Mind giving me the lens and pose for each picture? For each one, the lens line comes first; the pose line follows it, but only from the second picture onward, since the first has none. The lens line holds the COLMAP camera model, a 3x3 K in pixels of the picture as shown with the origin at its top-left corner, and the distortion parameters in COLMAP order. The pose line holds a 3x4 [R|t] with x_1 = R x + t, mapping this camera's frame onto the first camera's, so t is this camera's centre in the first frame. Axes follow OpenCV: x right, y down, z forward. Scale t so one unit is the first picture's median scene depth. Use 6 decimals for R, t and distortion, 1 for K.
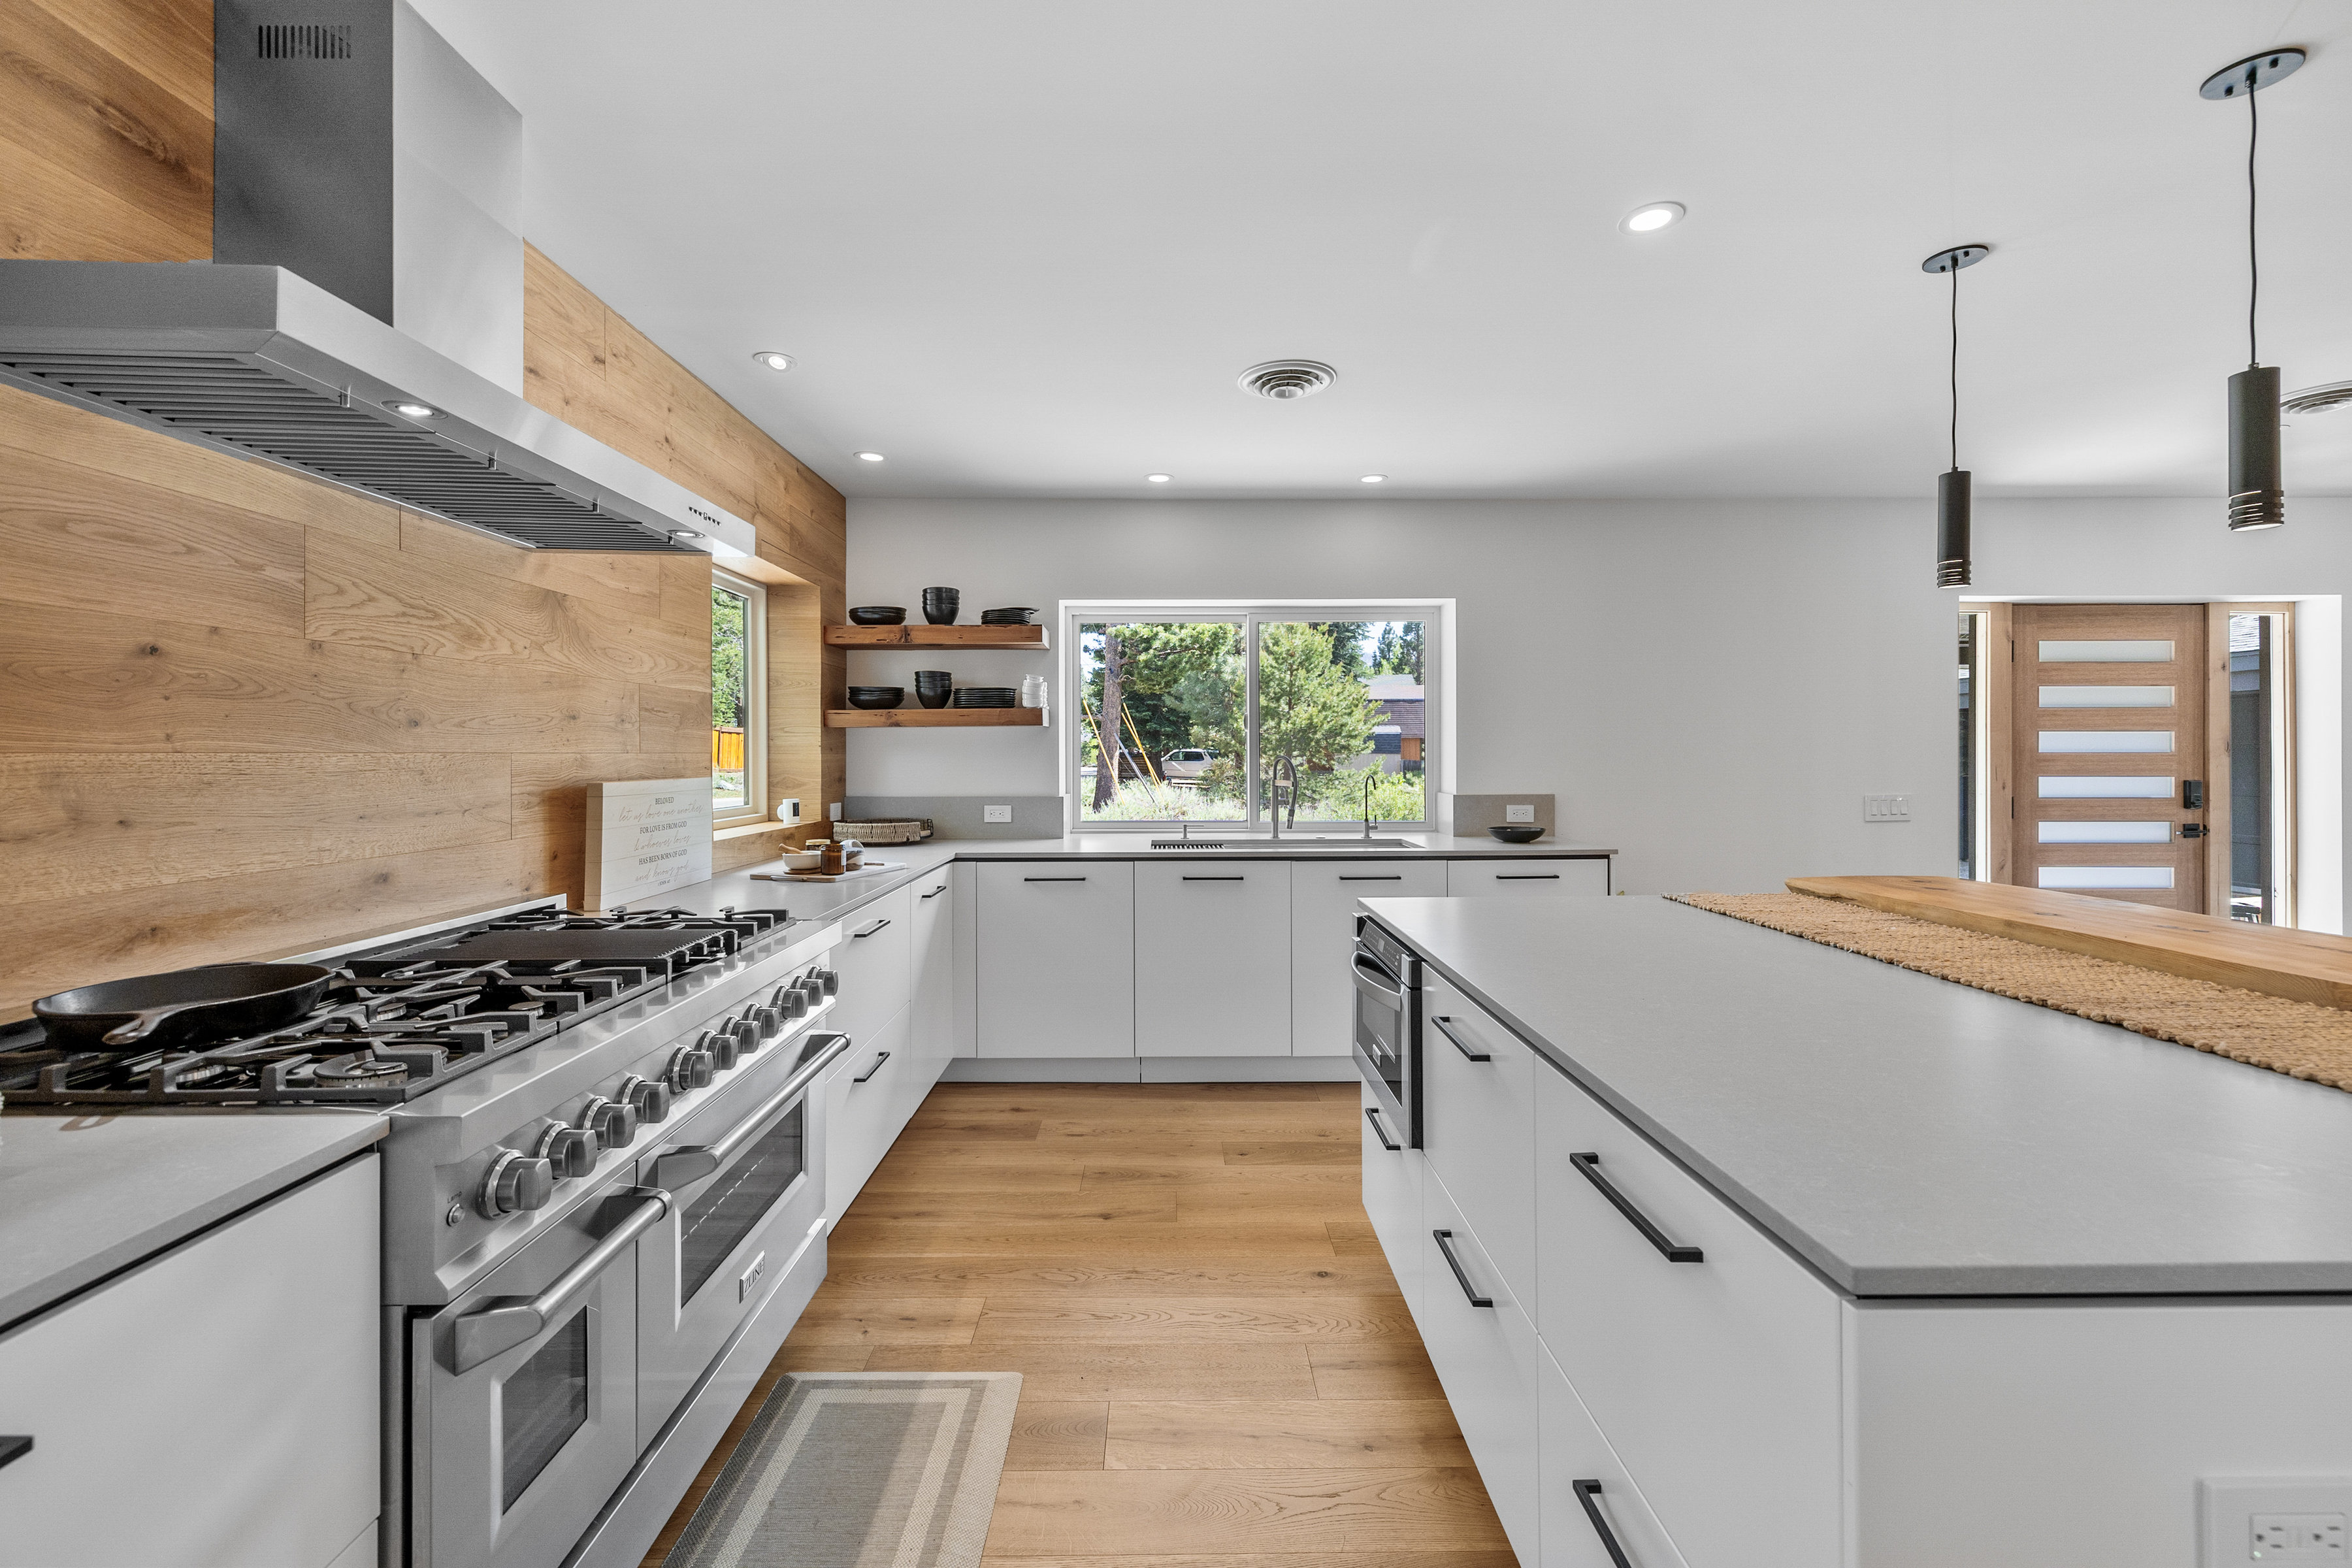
lens RADIAL K [[987.9, 0, 1183.8], [0, 987.9, 759.0], [0, 0, 1]] dist [0.000234, 0.000125]
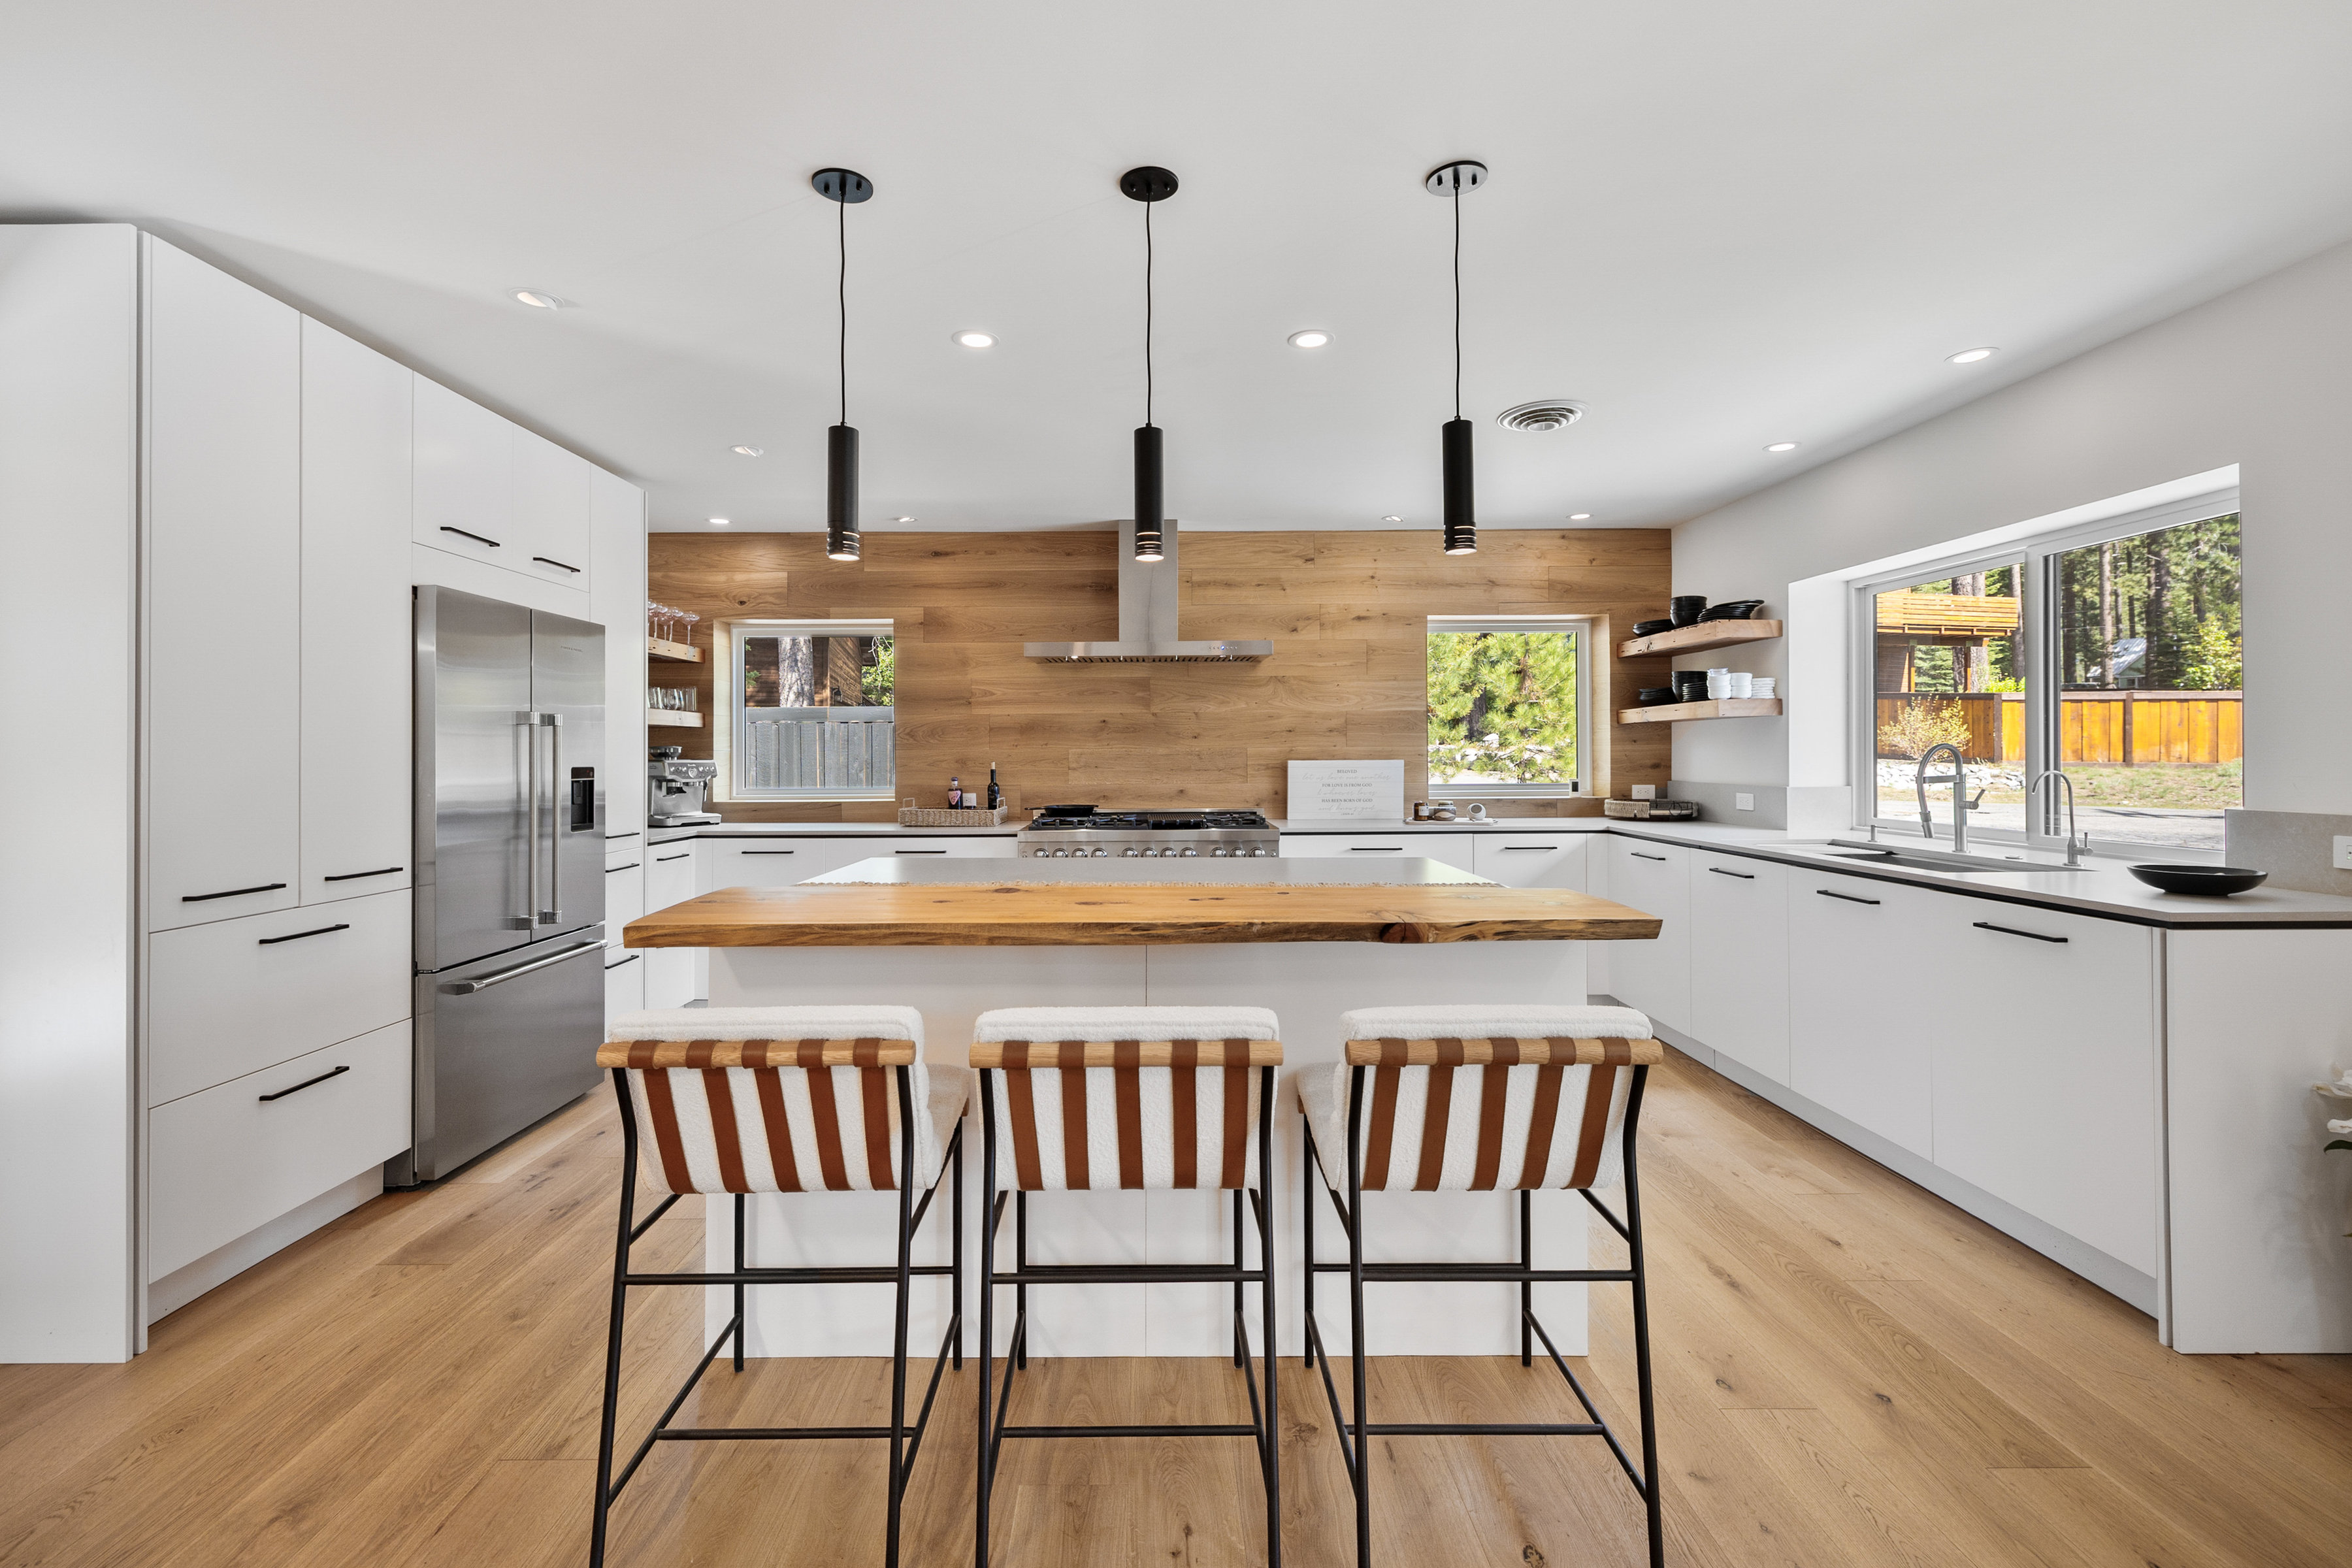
lens RADIAL K [[987.9, 0, 1155.2], [0, 987.9, 759.8], [0, 0, 1]] dist [0.000234, 0.000125]
pose [[-0.017469, 0.009928, -0.999798, 0.926410], [0.003039, 0.999947, 0.009876, 0.000363], [0.999843, -0.002866, -0.017498, 0.428891]]
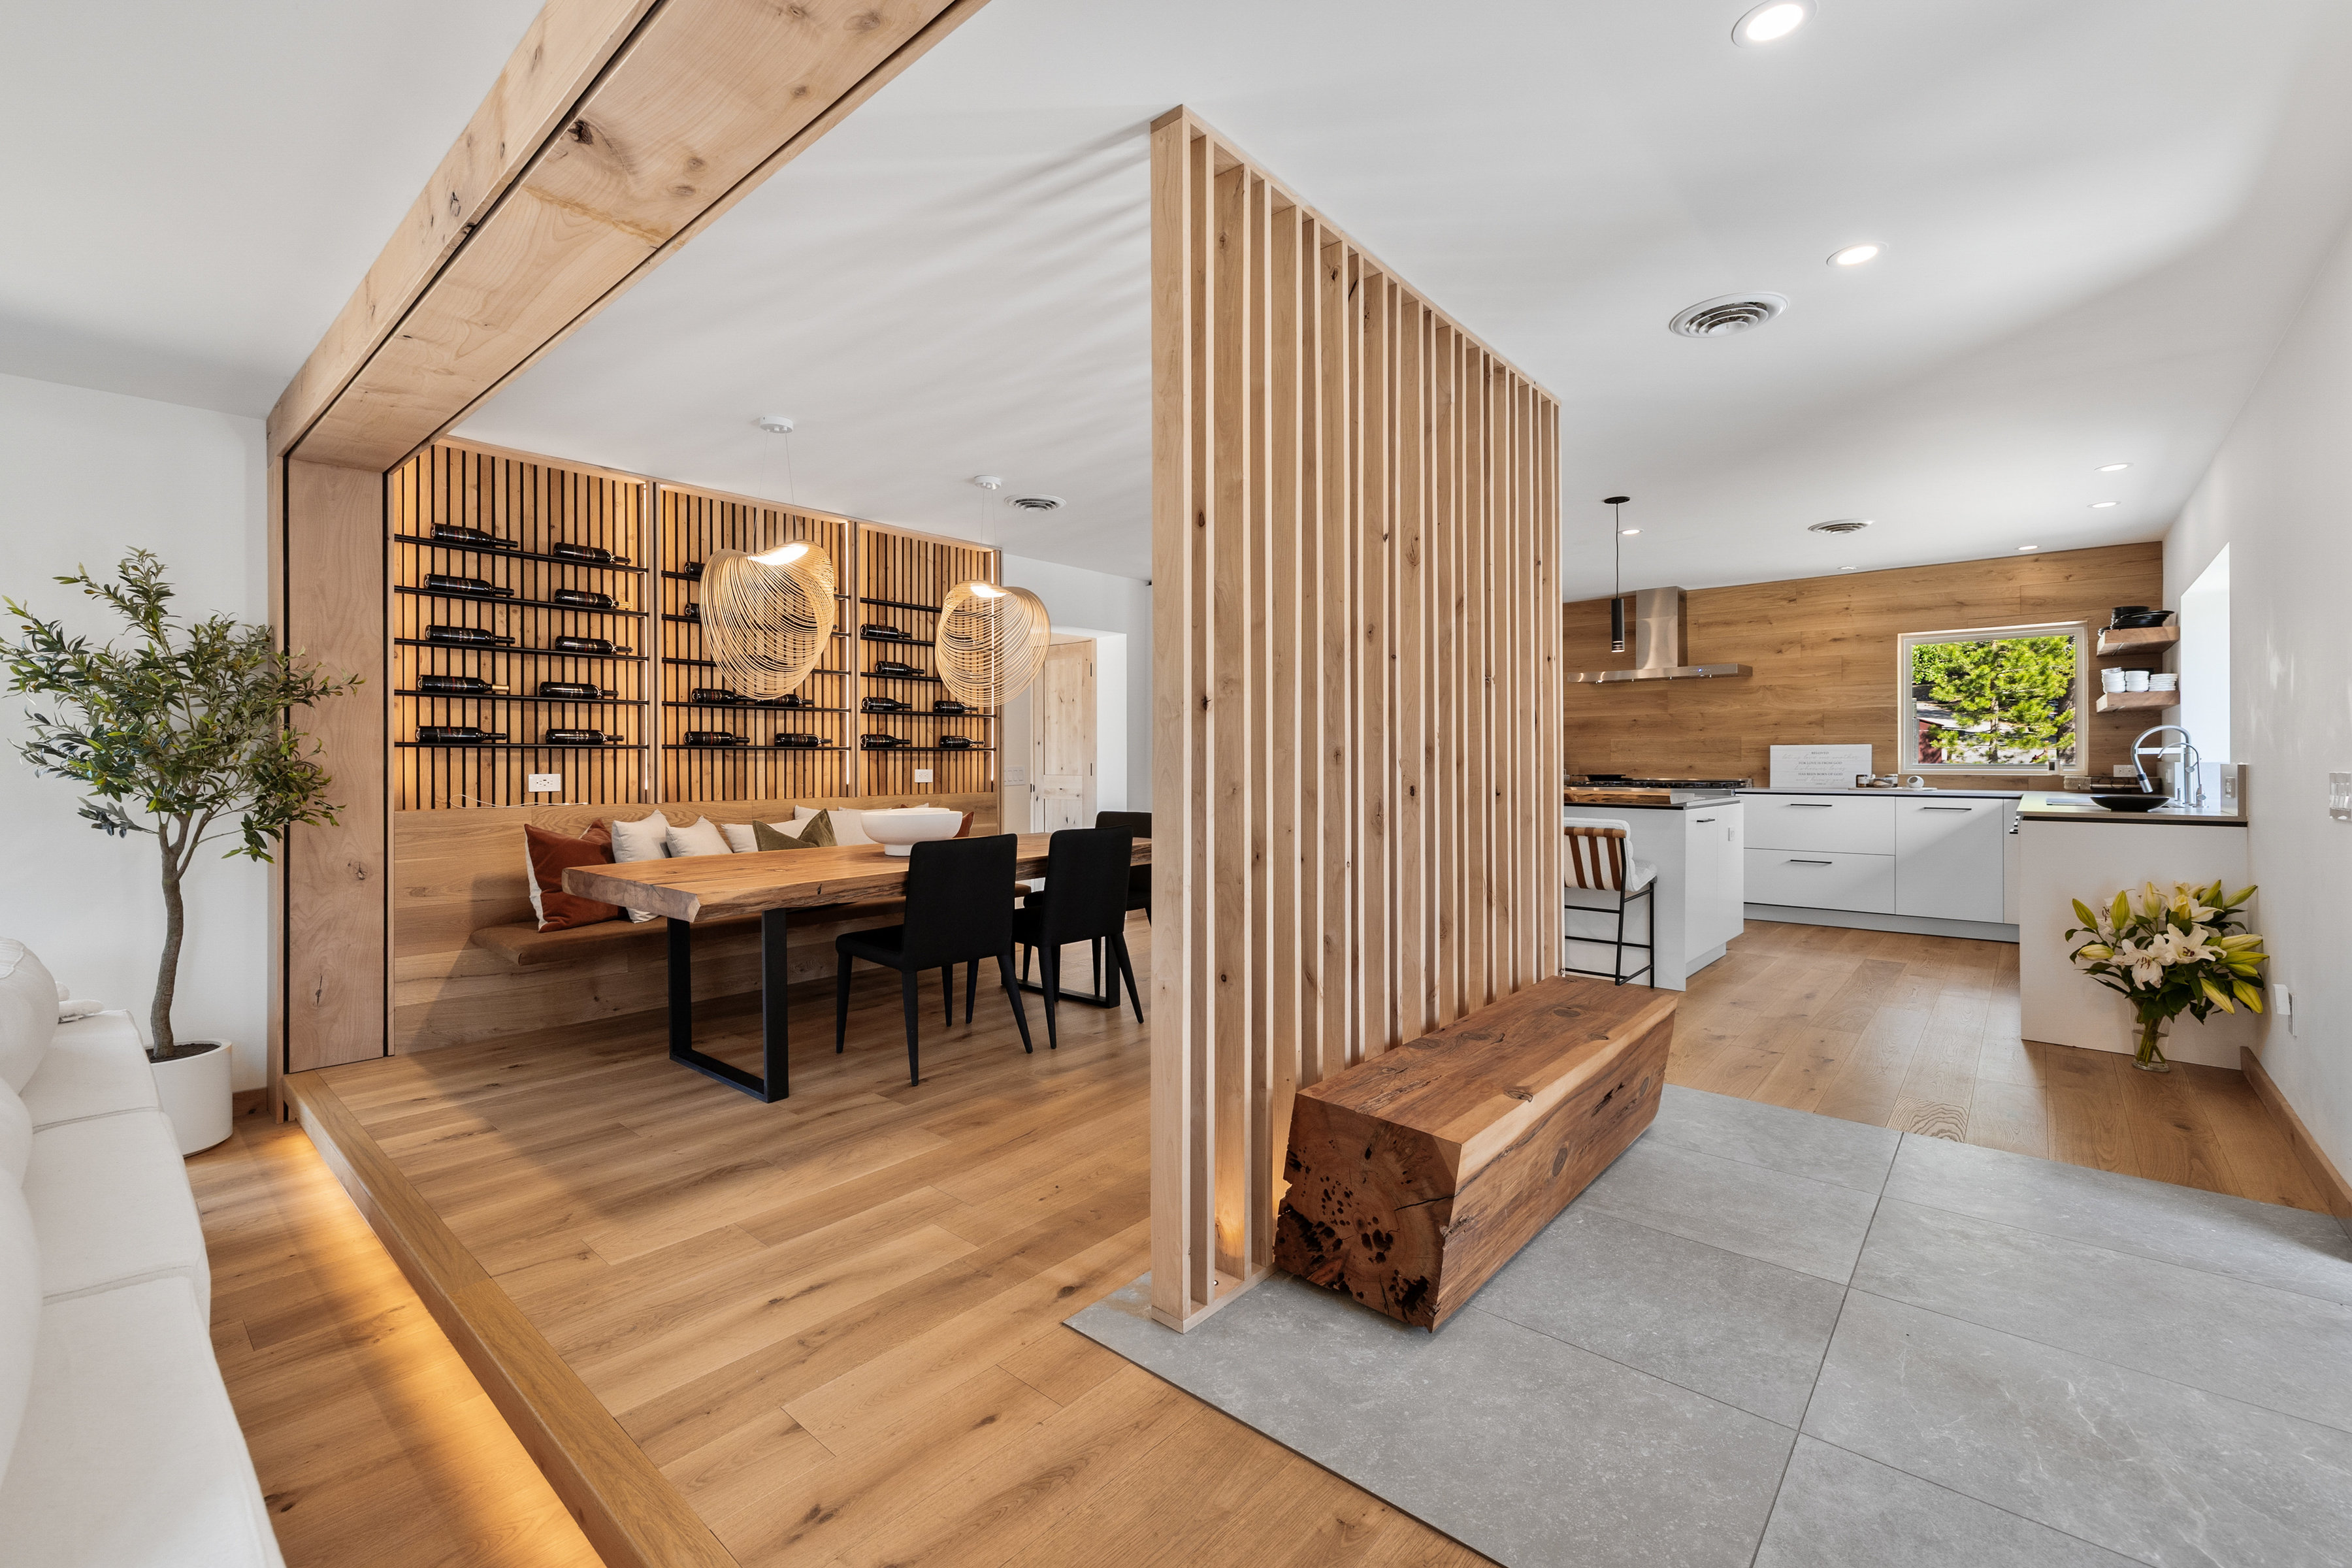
lens RADIAL K [[987.9, 0, 1173.6], [0, 987.9, 760.0], [0, 0, 1]] dist [0.000234, 0.000125]
pose [[-0.675405, 0.006928, -0.737414, 1.702264], [0.003802, 0.999975, 0.005913, 0.026339], [0.737437, 0.001190, -0.675415, 0.986879]]
